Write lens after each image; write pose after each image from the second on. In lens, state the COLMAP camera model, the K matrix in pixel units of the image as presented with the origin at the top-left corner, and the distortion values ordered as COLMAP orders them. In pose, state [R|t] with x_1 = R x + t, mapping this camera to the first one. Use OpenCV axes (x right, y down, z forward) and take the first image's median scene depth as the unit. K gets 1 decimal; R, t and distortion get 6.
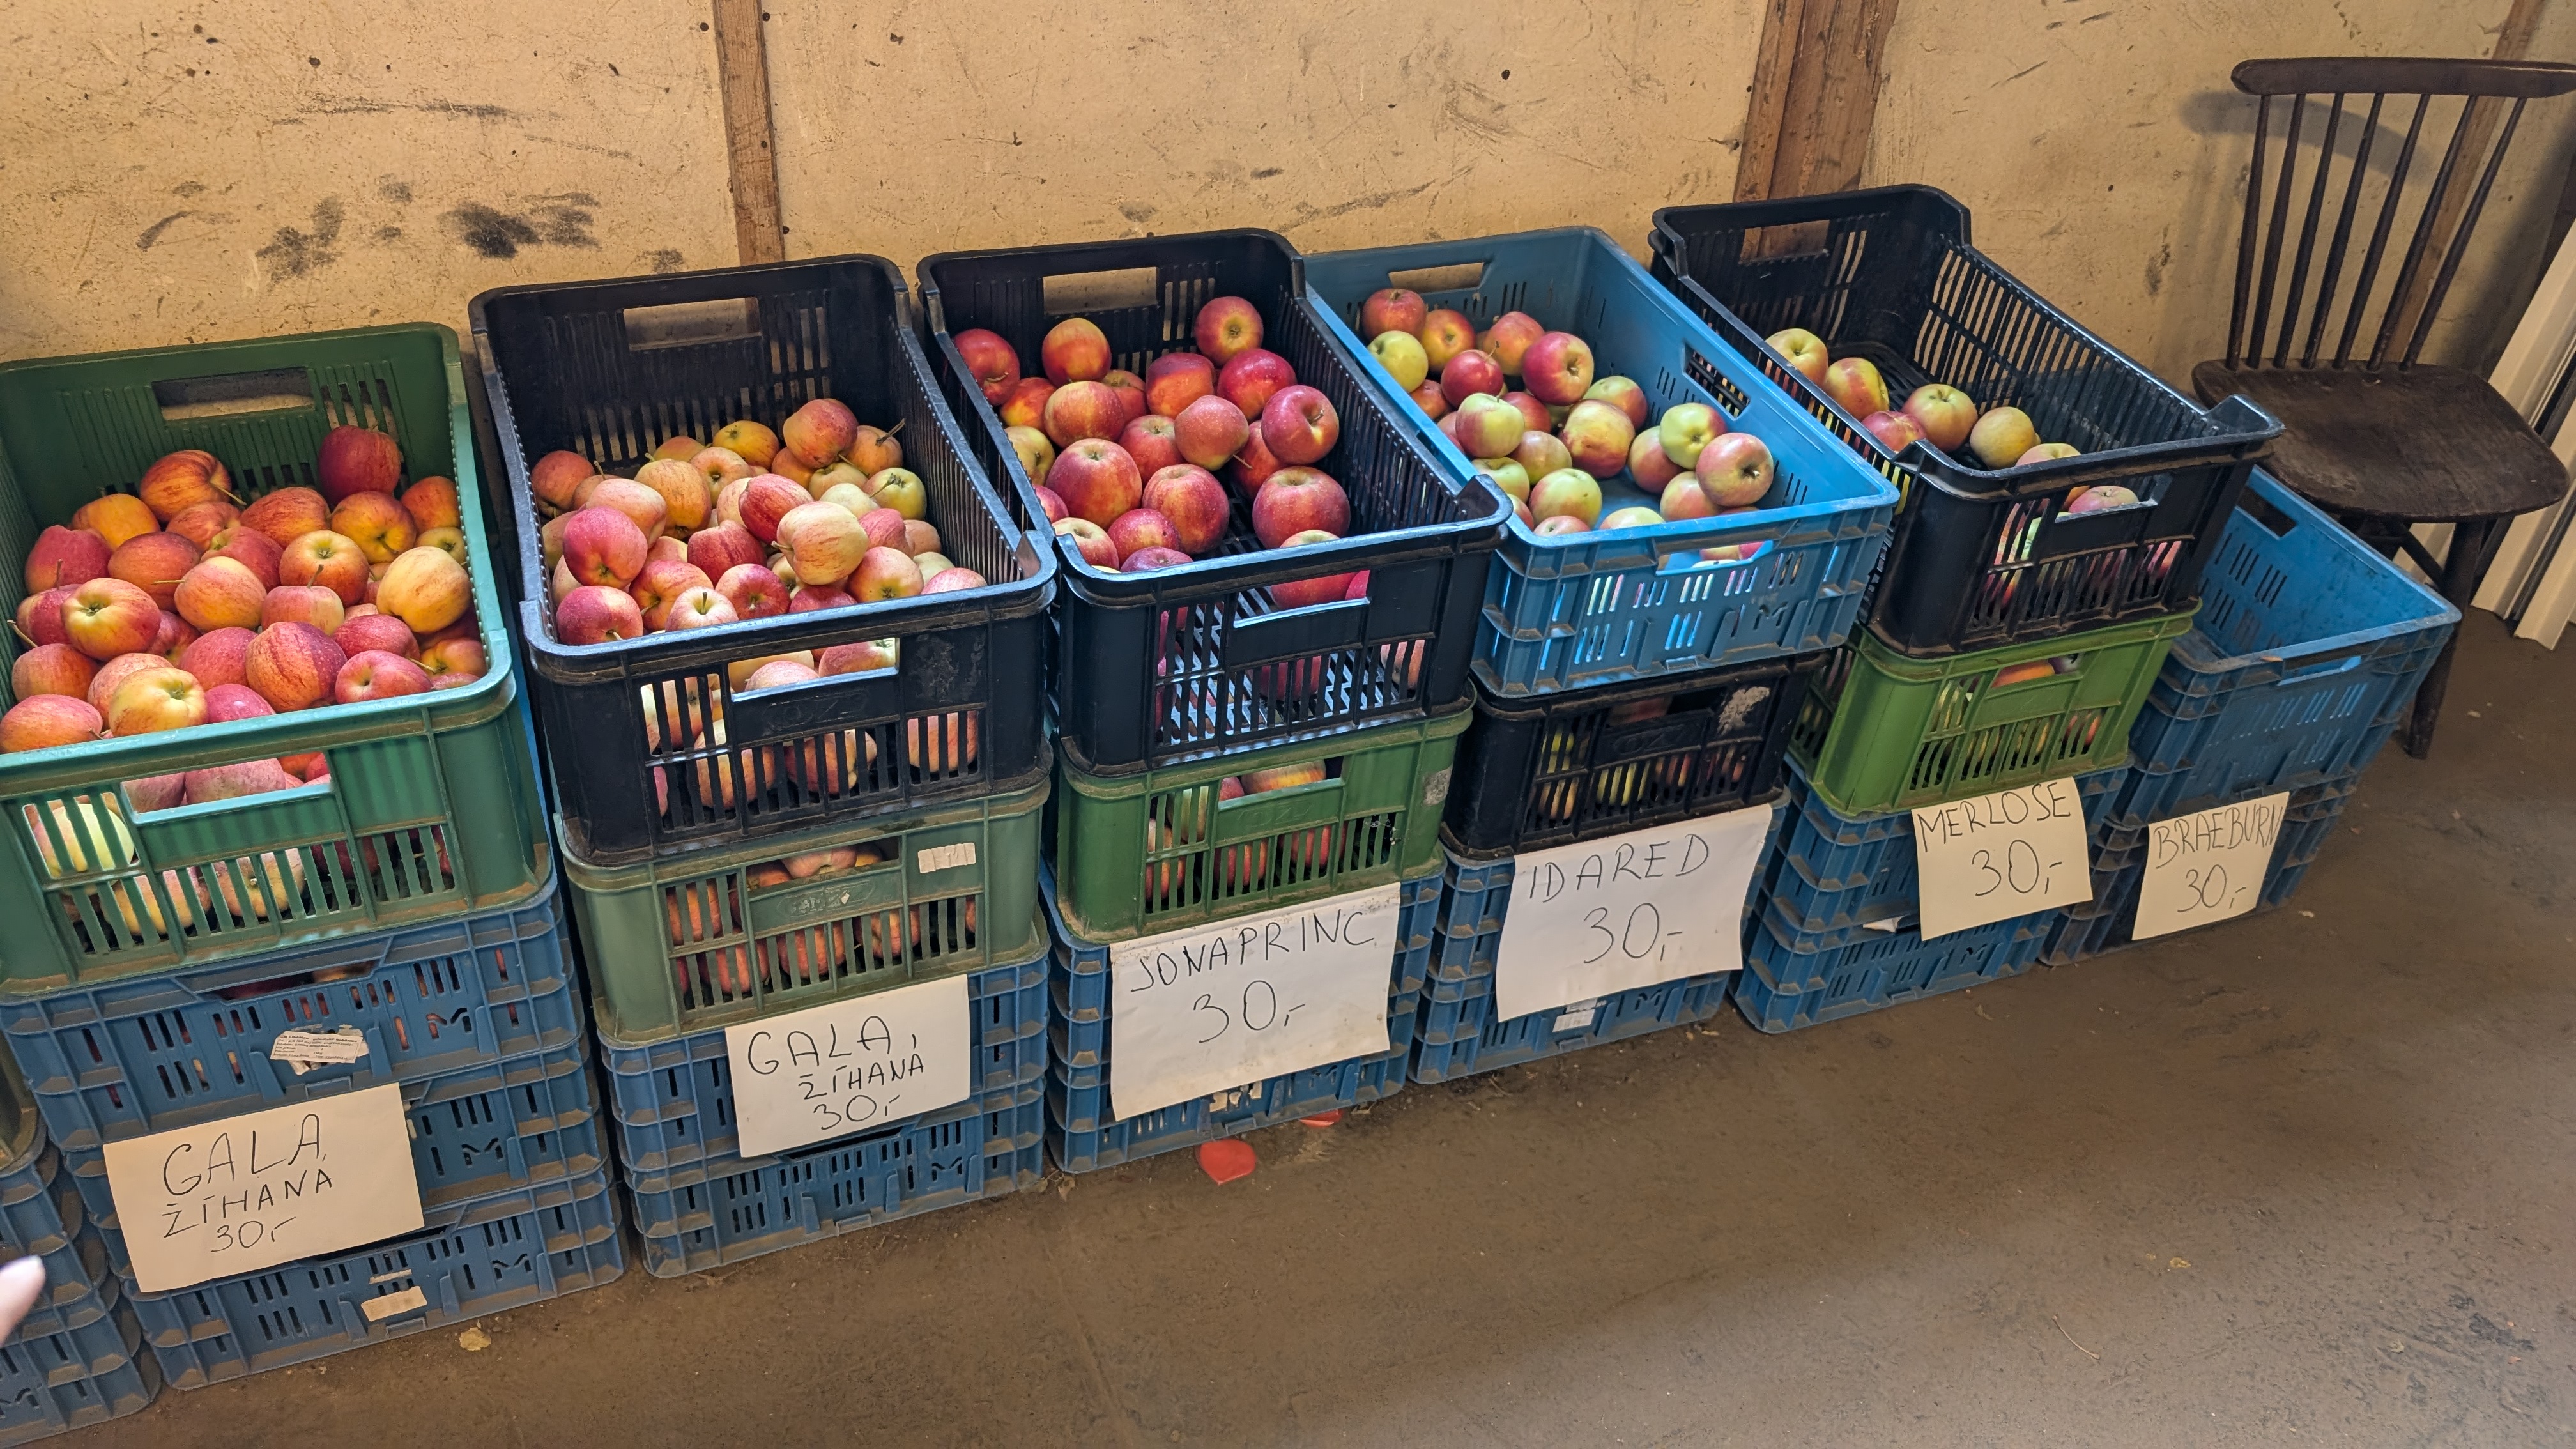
lens RADIAL K [[1835.5, 0, 1288.0], [0, 1835.5, 724.5], [0, 0, 1]] dist [0.005253, -0.005243]
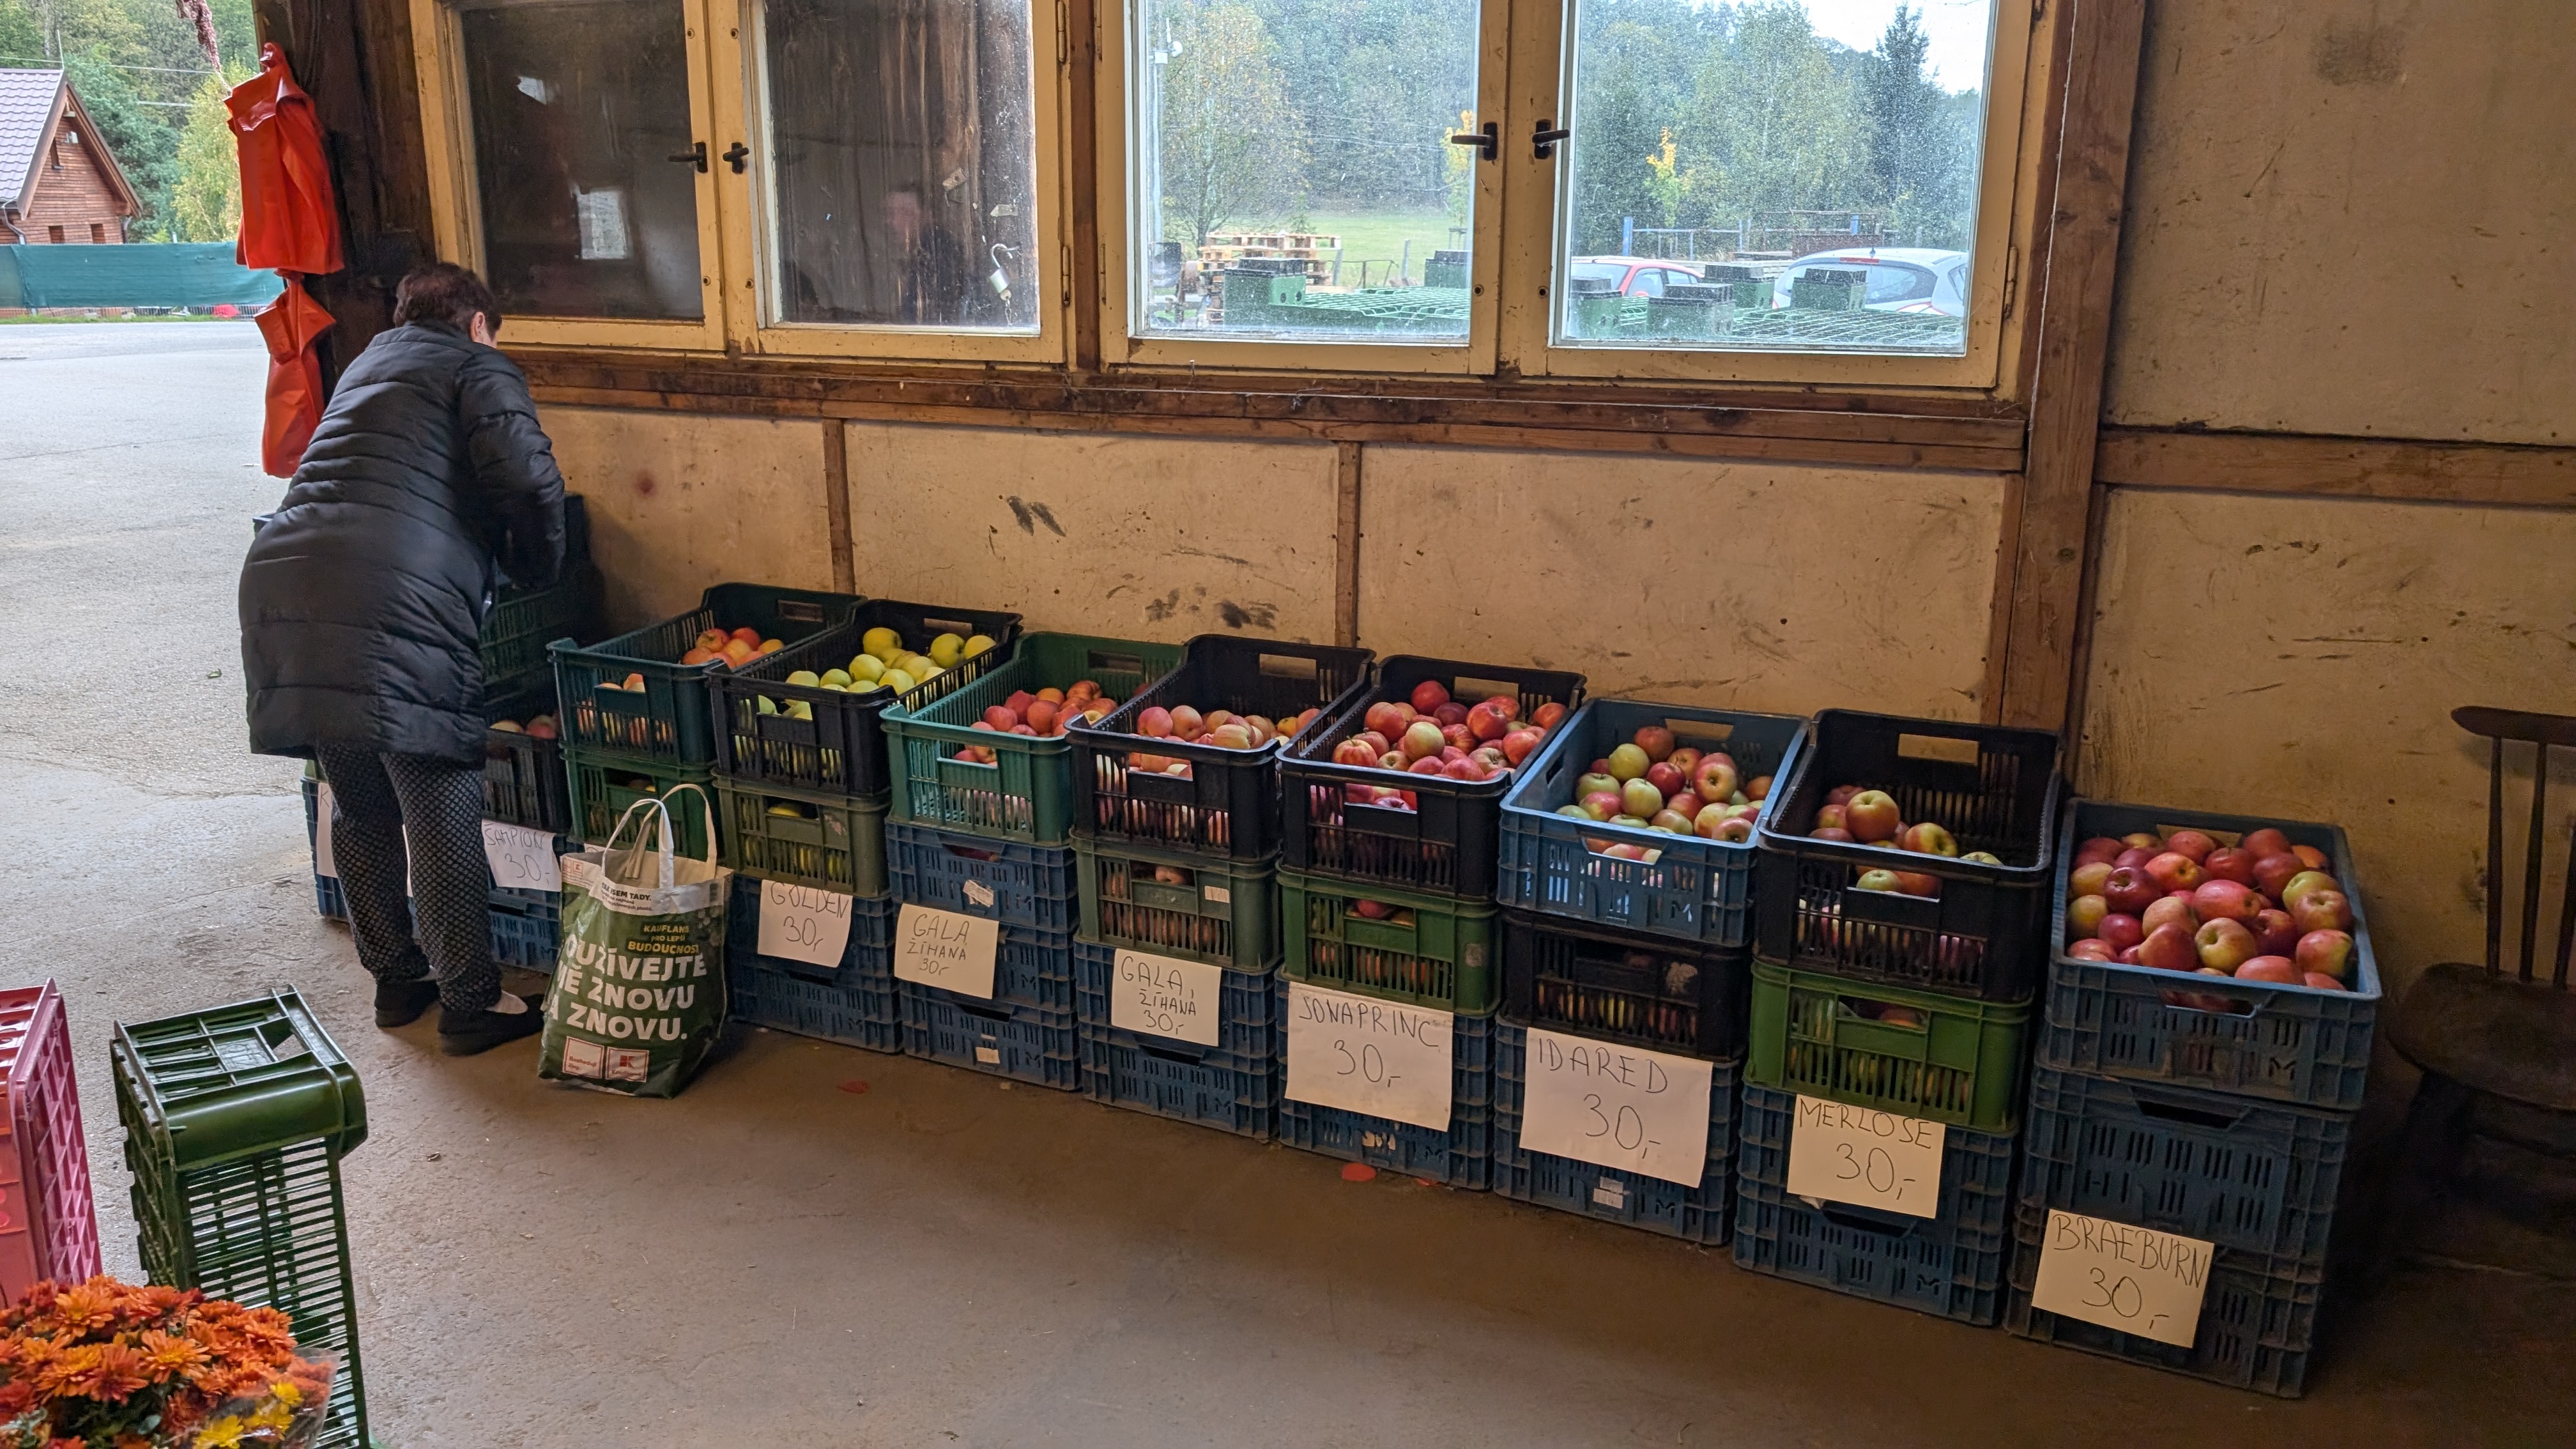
lens RADIAL K [[1771.8, 0, 1288.0], [0, 1771.8, 724.5], [0, 0, 1]] dist [0.052828, -0.153816]
pose [[0.702464, 0.147582, -0.696249, 1.067602], [-0.379095, 0.905529, -0.190536, 0.217074], [0.602354, 0.397789, 0.692050, -0.342567]]
